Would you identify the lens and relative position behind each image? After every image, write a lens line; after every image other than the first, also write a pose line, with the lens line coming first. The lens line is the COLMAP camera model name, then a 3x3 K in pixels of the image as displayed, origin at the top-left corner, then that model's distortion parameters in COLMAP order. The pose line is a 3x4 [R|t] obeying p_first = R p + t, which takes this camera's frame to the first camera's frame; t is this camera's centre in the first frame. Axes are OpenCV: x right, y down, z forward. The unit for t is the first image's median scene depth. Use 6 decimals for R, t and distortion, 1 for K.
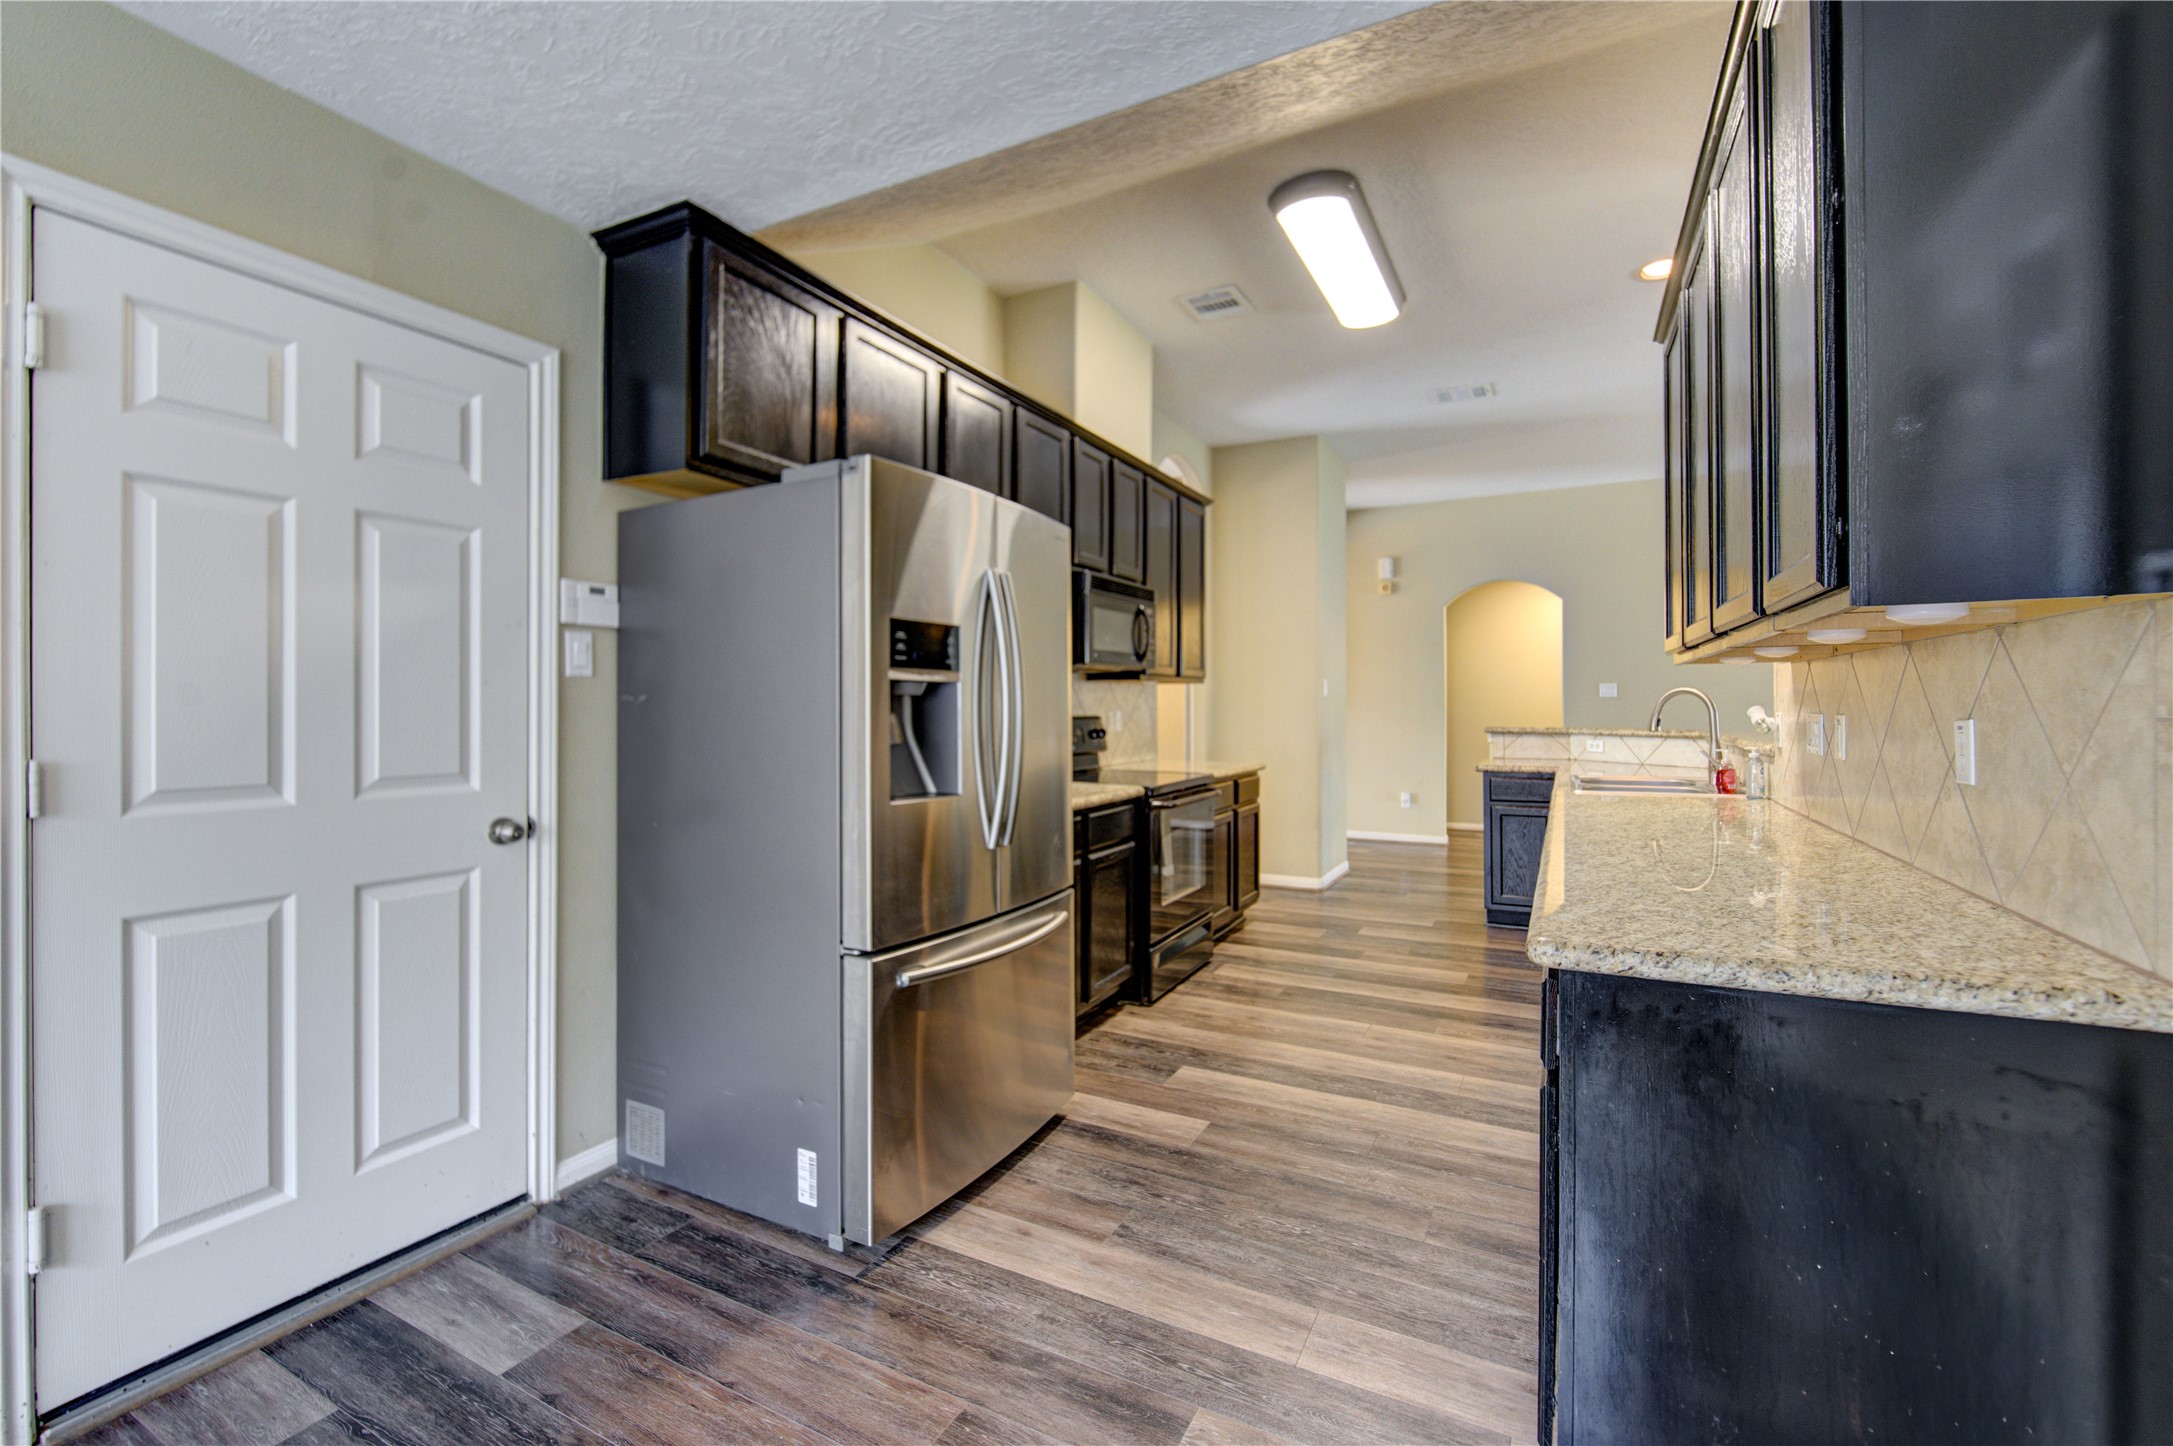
lens RADIAL K [[901.0, 0, 1058.3], [0, 901.0, 705.8], [0, 0, 1]] dist [-0.020409, -0.000006]
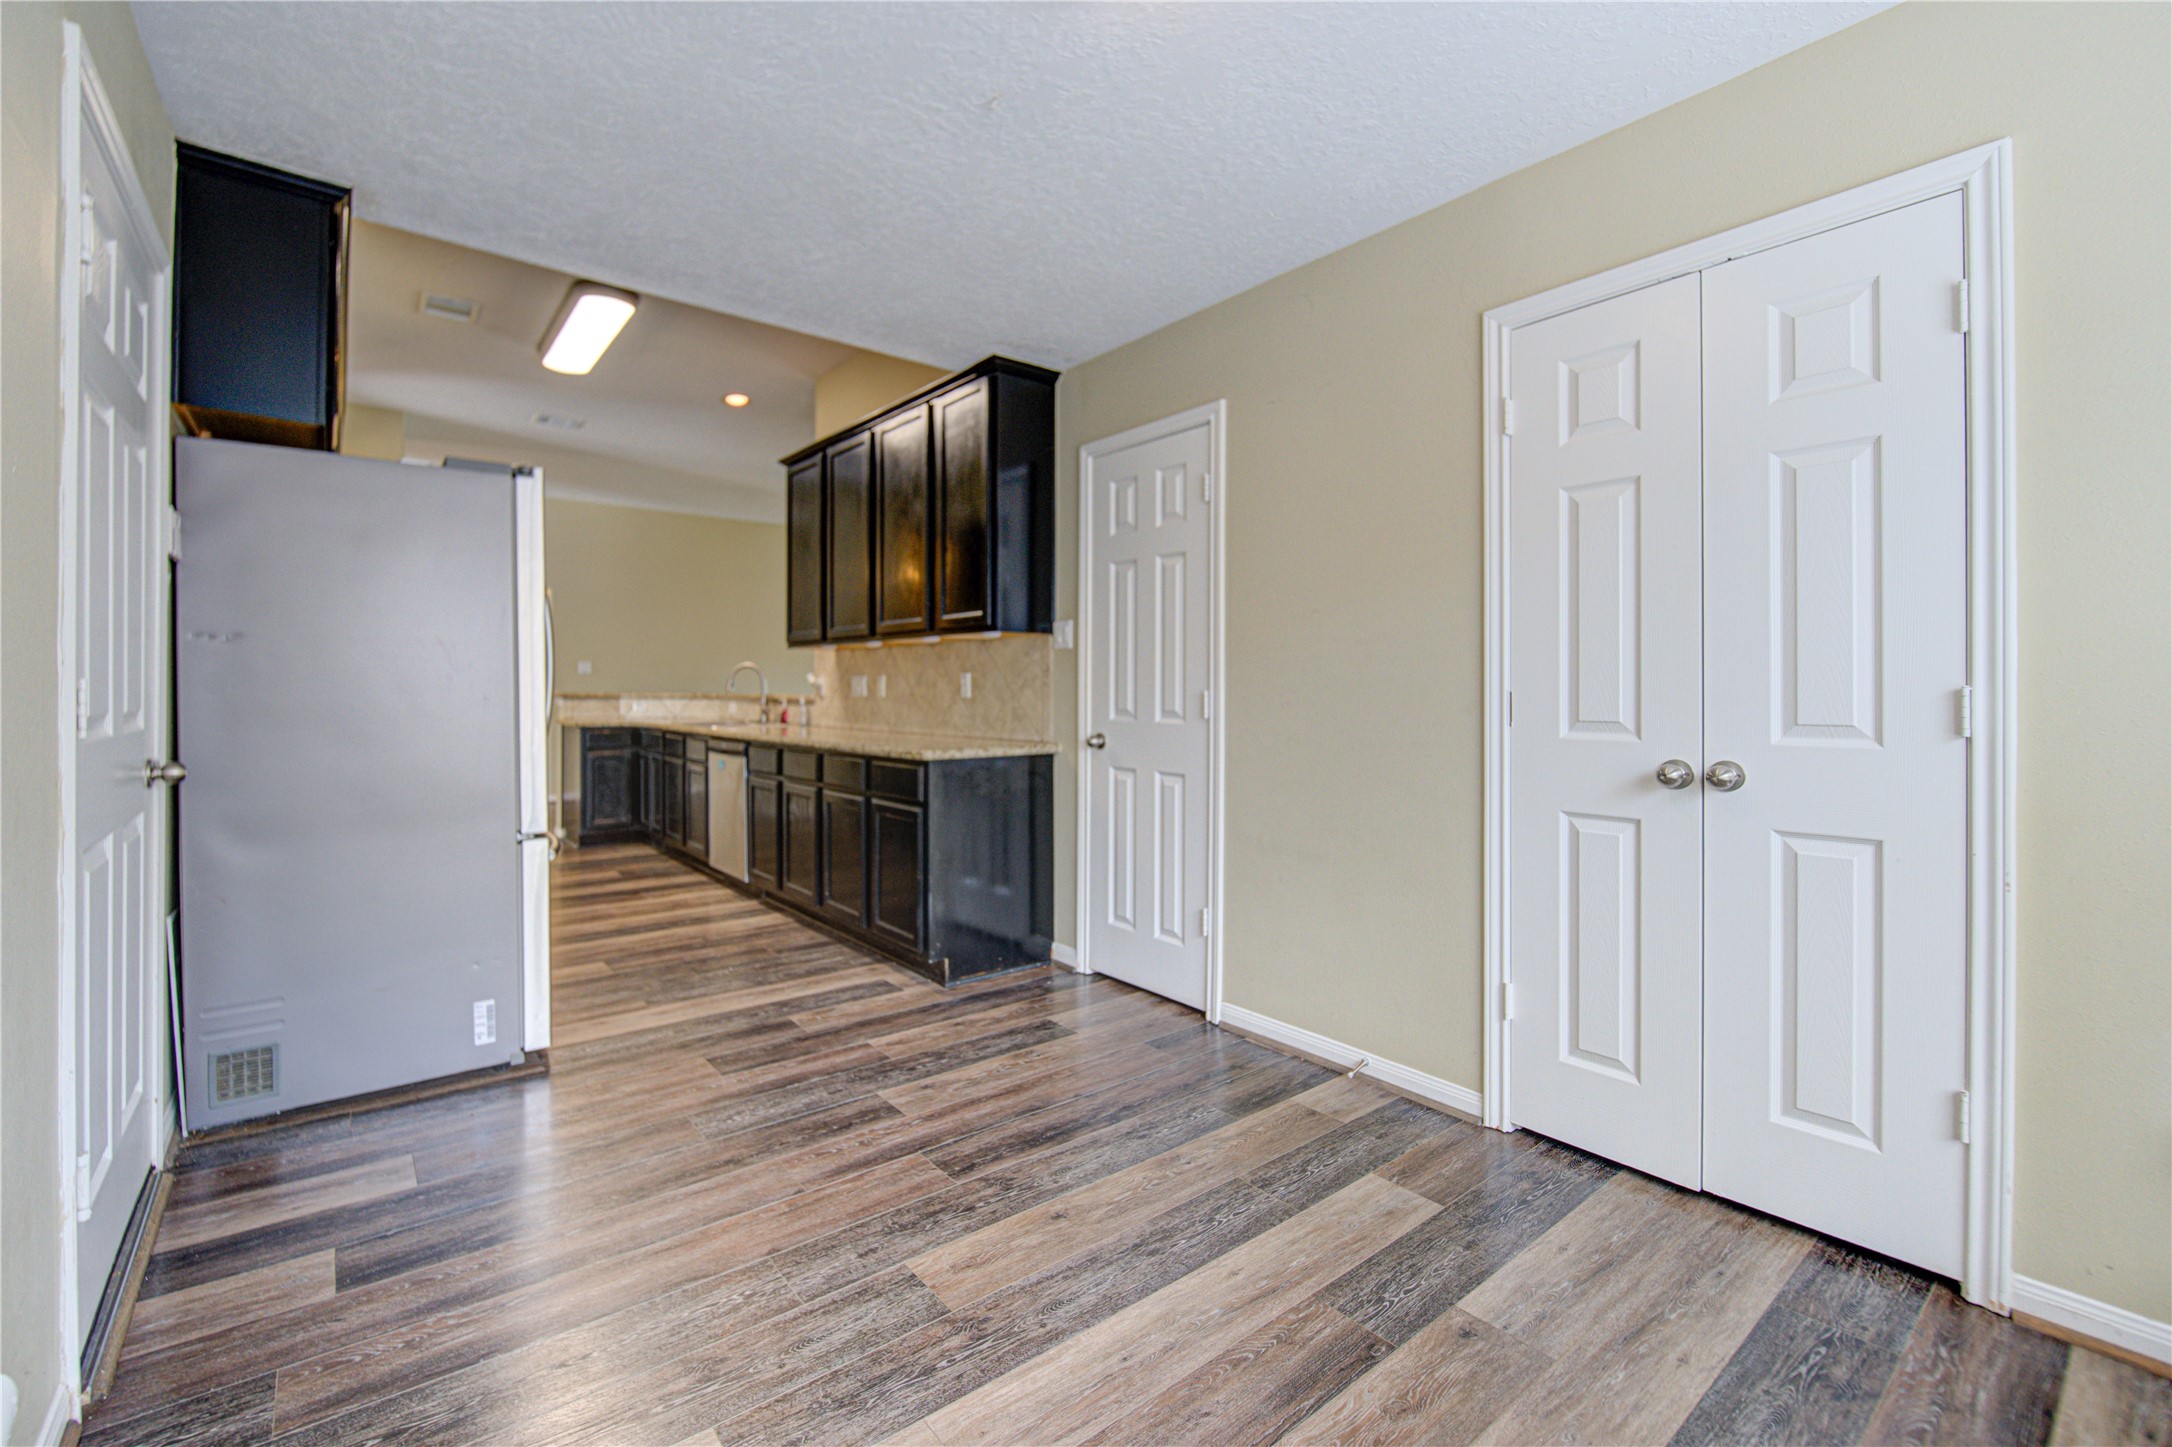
lens RADIAL K [[930.7, 0, 1025.4], [0, 930.7, 692.8], [0, 0, 1]] dist [-0.016216, 0.000690]
pose [[0.391441, -0.000565, 0.920203, -1.065322], [-0.000987, 0.999999, 0.001034, 0.050501], [-0.920203, -0.001313, 0.391440, -0.198854]]
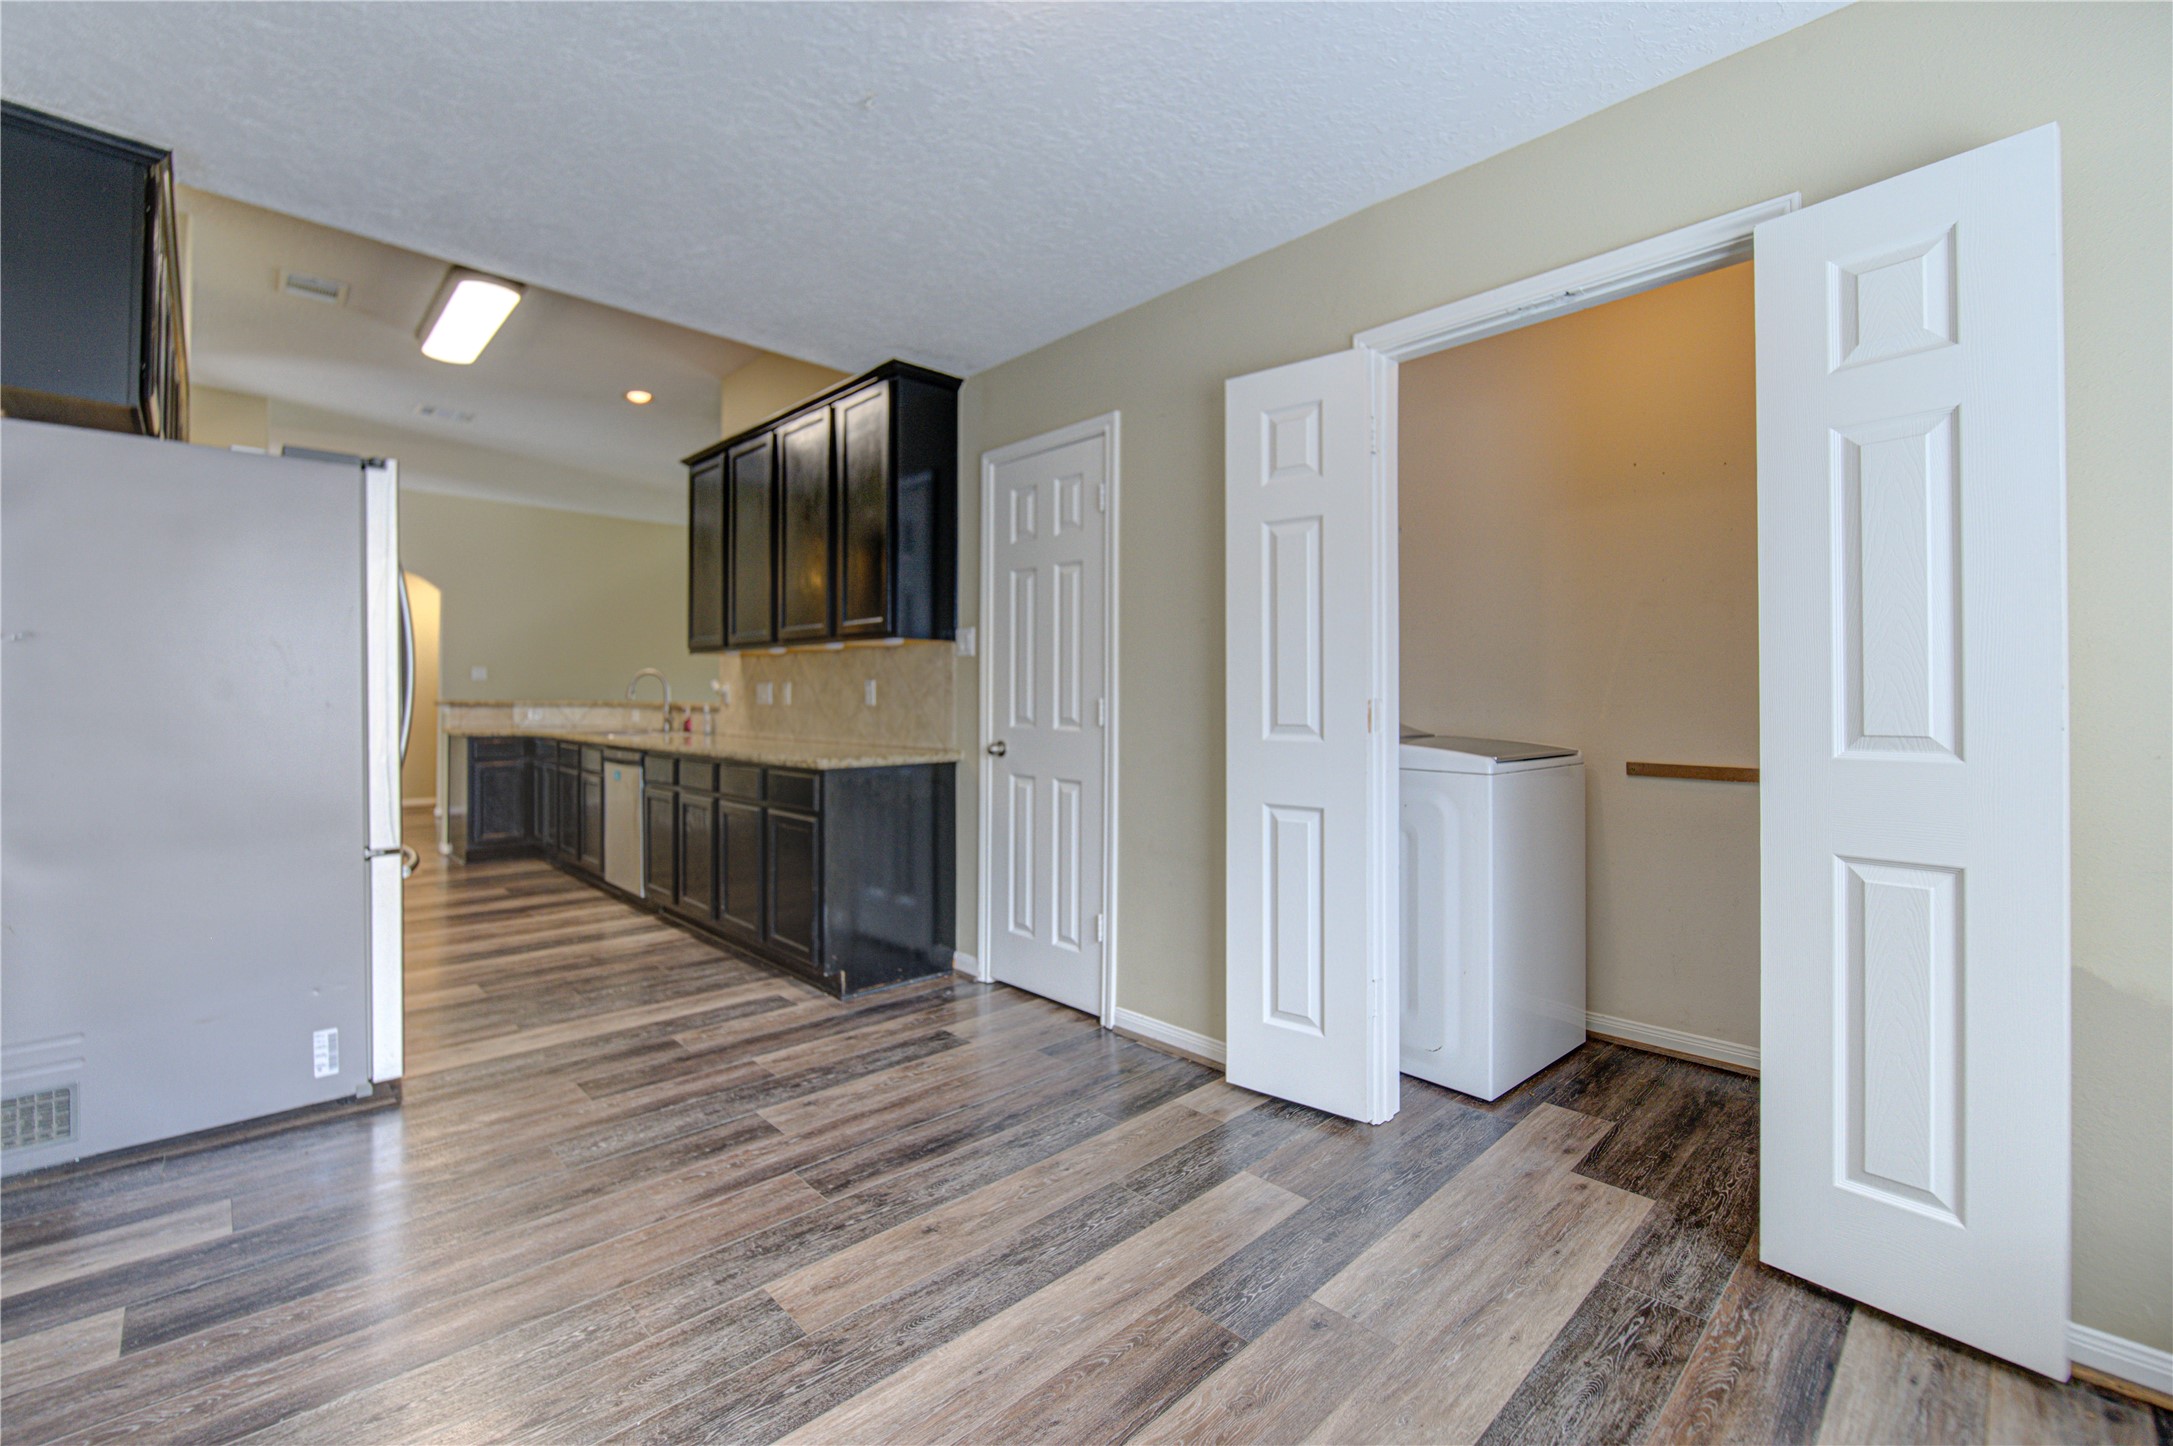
lens RADIAL K [[928.5, 0, 1054.4], [0, 928.5, 697.1], [0, 0, 1]] dist [-0.015751, 0.000621]
pose [[0.296148, 0.004392, 0.955132, -1.037820], [-0.002412, 0.999990, -0.003851, 0.052090], [-0.955139, -0.001163, 0.296155, -0.252419]]
